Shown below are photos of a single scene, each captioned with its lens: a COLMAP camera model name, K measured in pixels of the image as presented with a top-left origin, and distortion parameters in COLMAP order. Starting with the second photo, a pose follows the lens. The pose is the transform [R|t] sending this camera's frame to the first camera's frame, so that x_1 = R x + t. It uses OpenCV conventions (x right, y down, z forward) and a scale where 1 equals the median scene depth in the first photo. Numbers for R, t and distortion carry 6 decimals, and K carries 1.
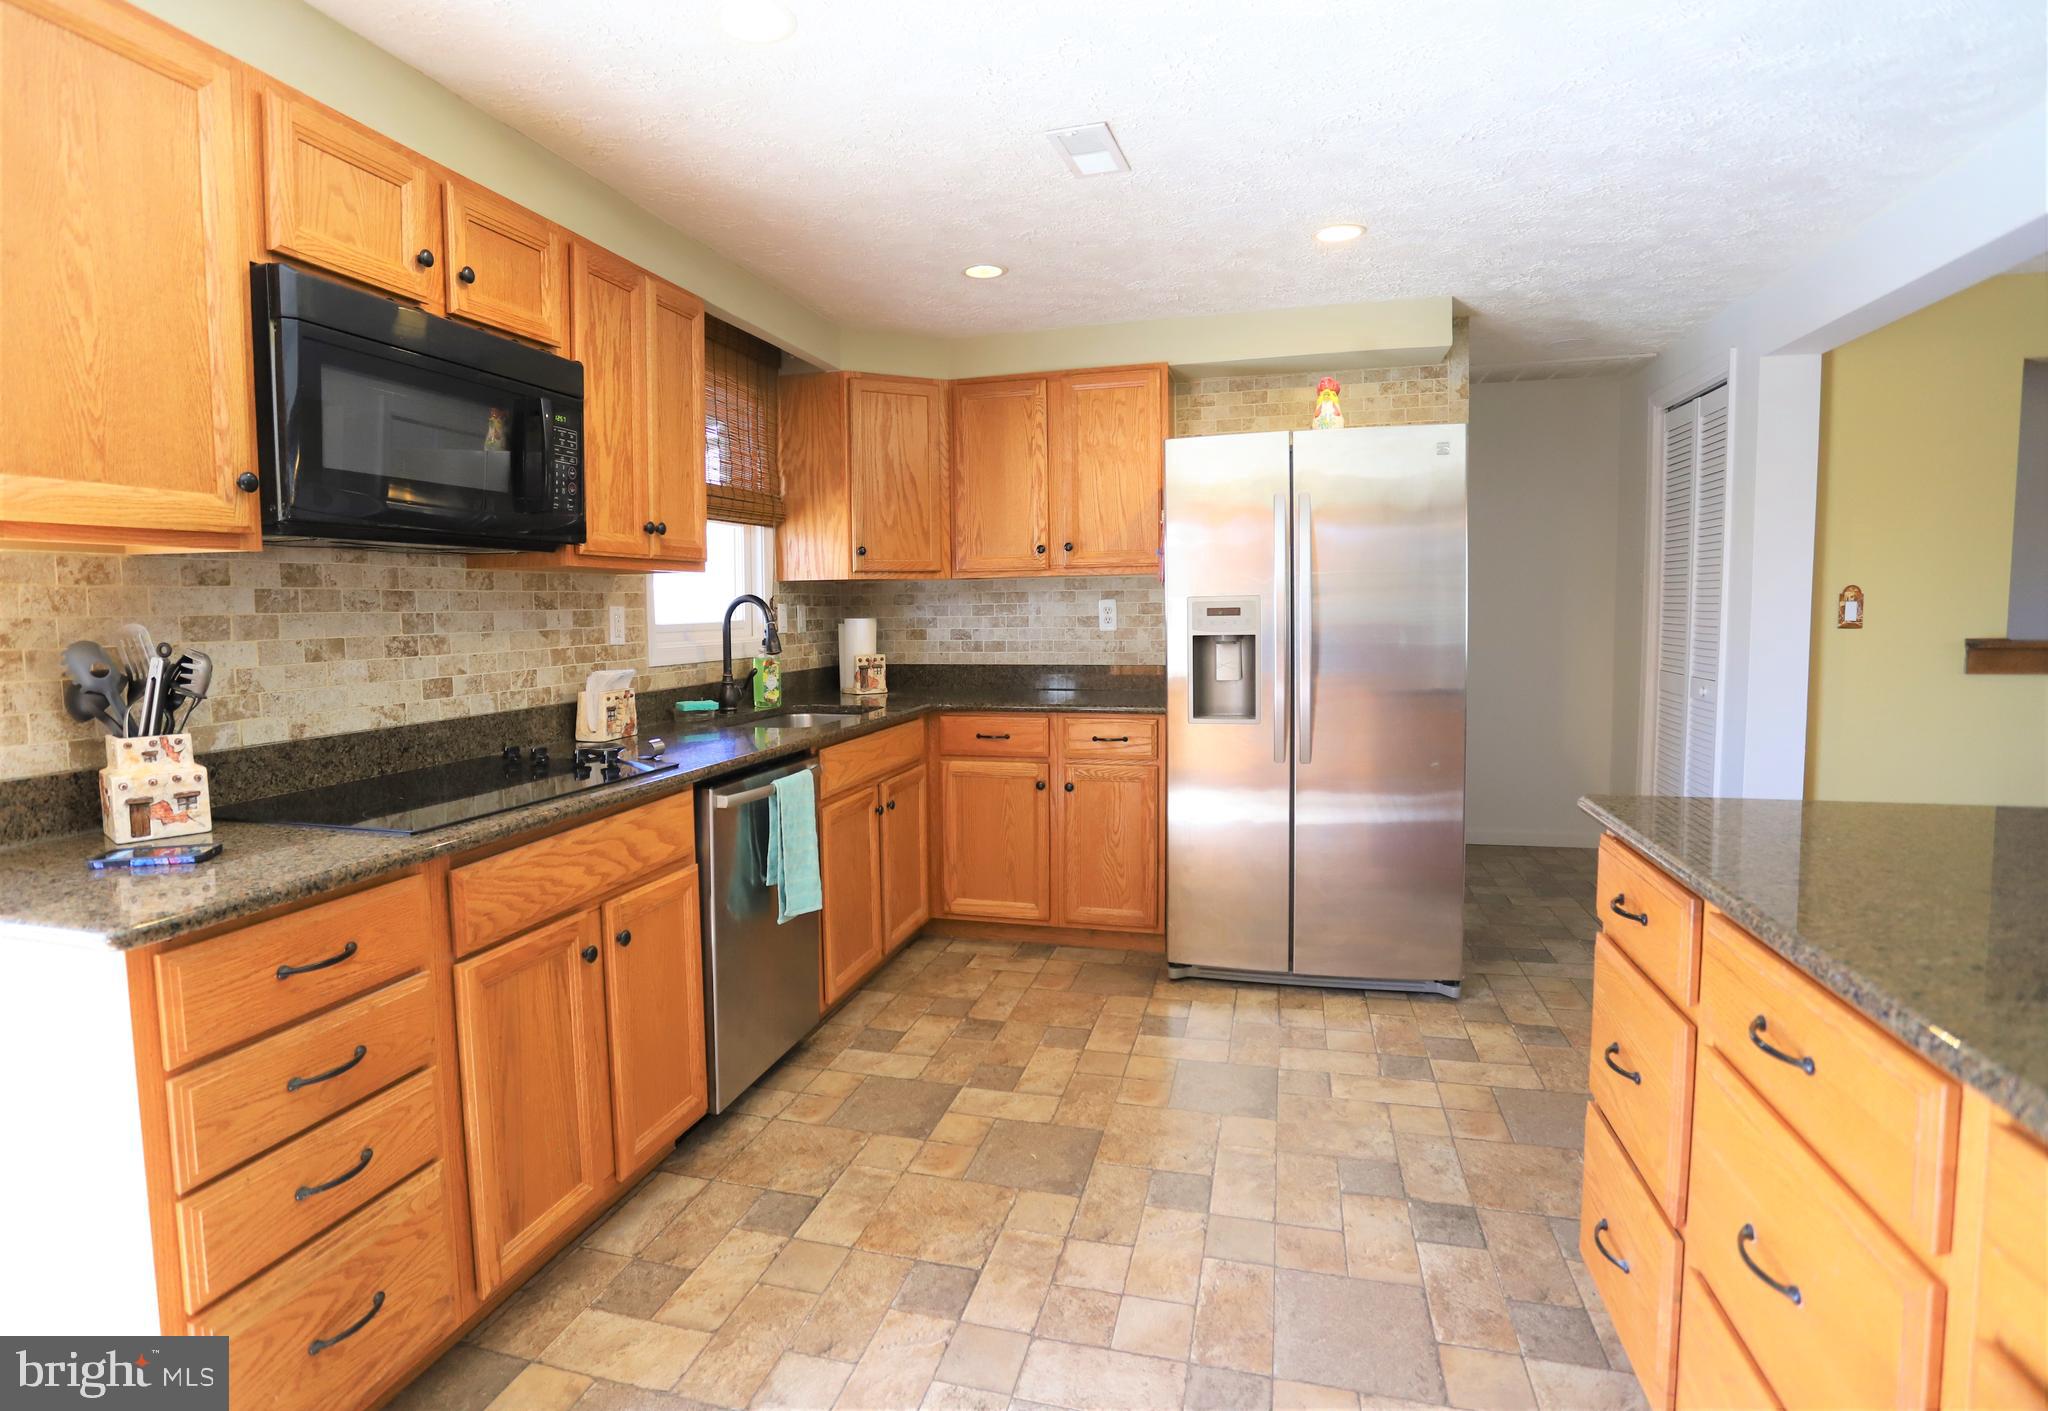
lens RADIAL K [[1066.8, 0, 1019.1], [0, 1066.8, 699.6], [0, 0, 1]] dist [0.000111, 0.000005]
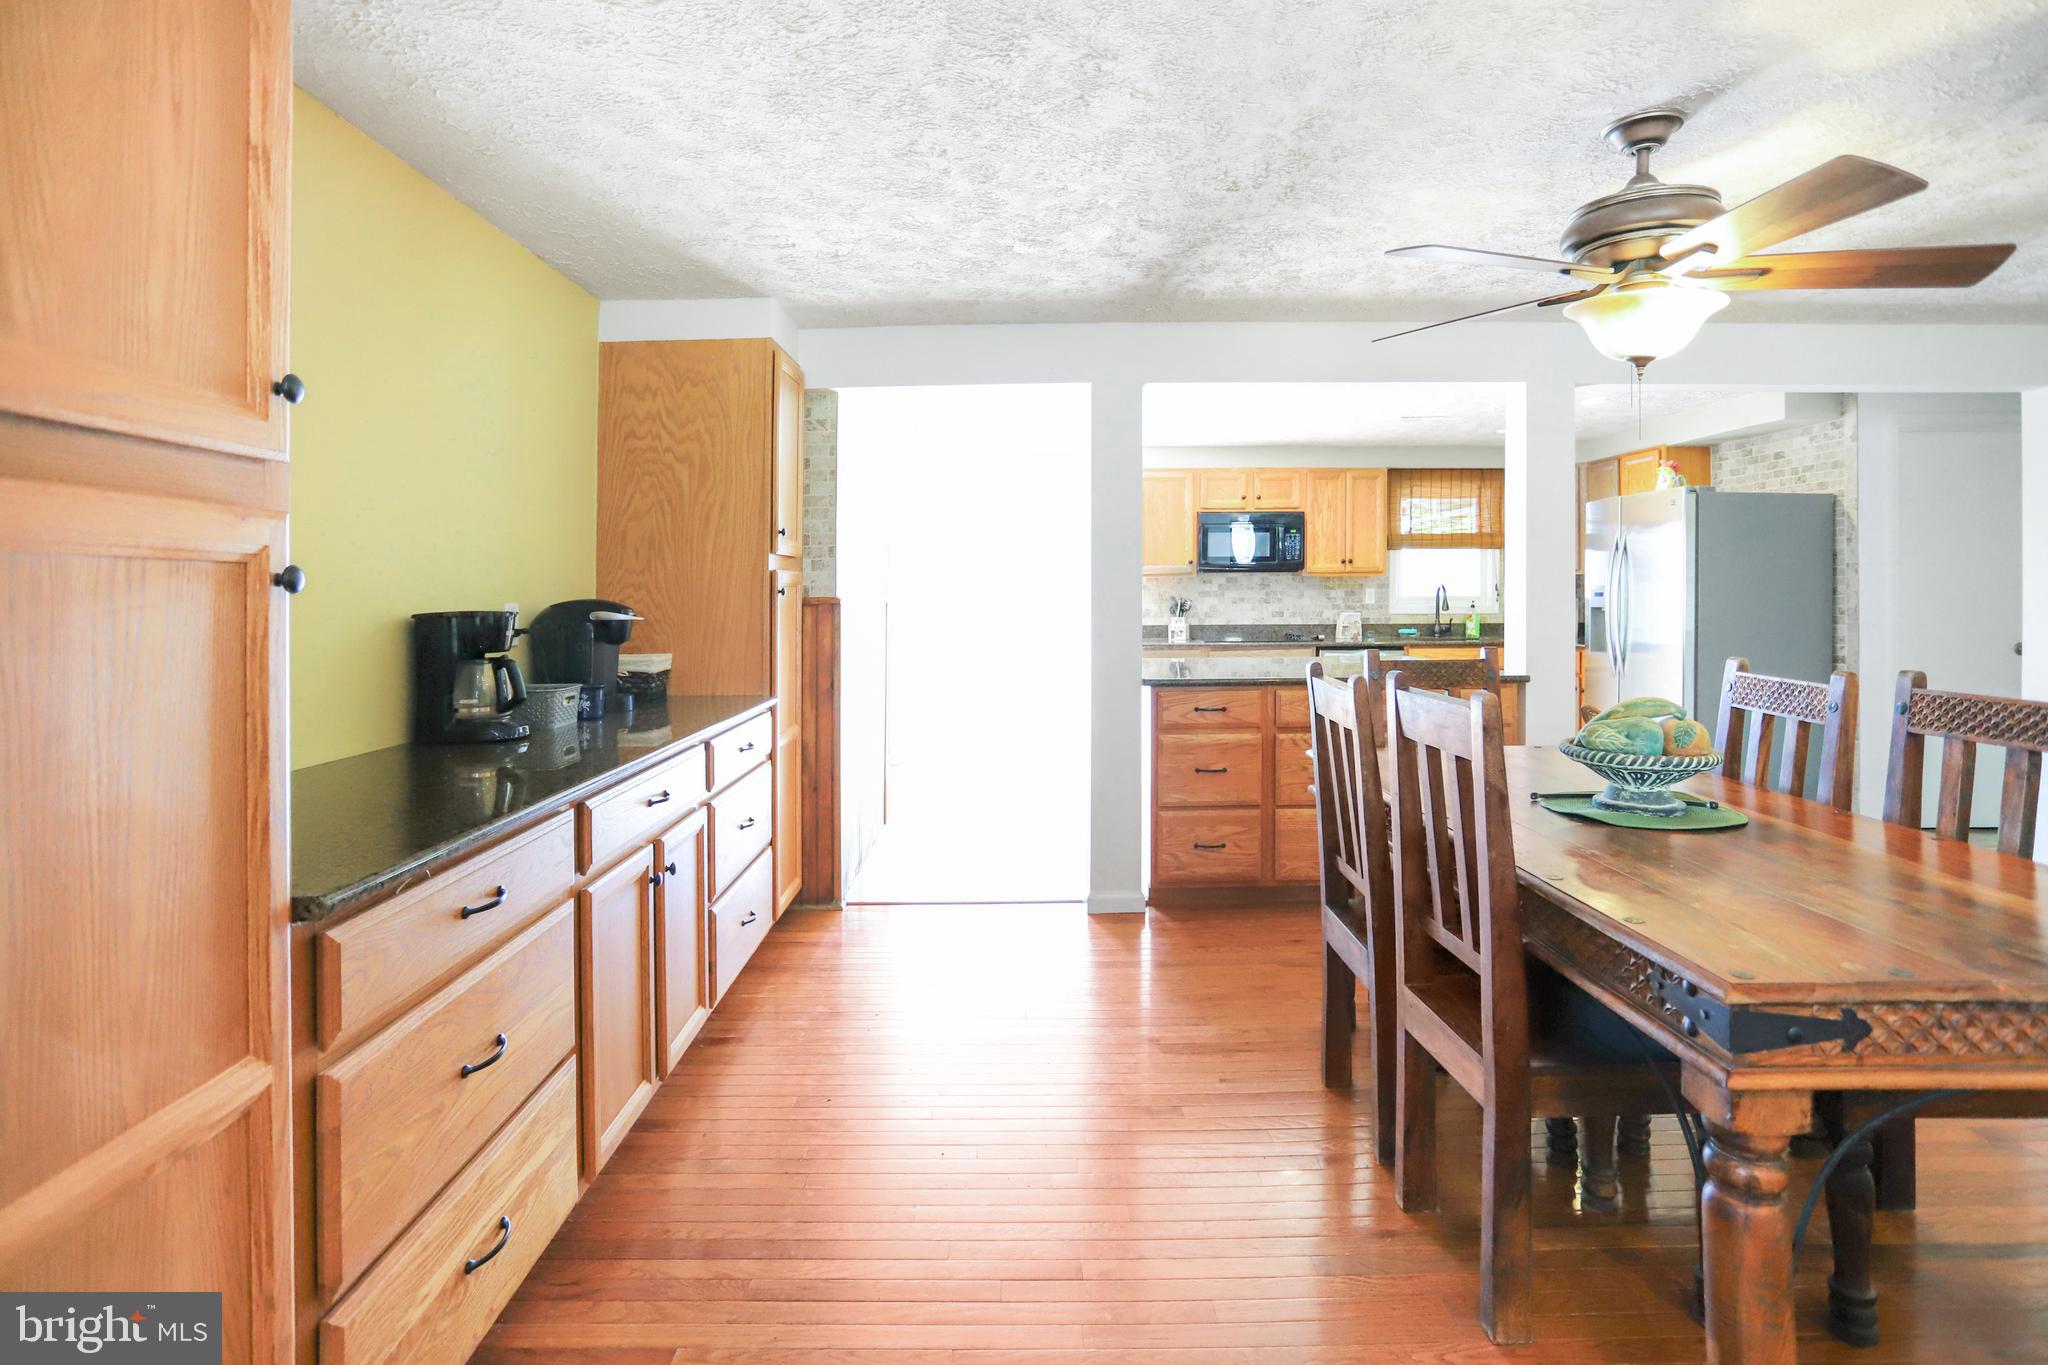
lens RADIAL K [[1057.6, 0, 1005.1], [0, 1057.6, 591.6], [0, 0, 1]] dist [-0.018776, 0.000304]
pose [[0.254584, 0.012946, -0.966964, 2.190783], [-0.084245, 0.996406, -0.008840, 0.017656], [0.963374, 0.083712, 0.254759, -0.562946]]
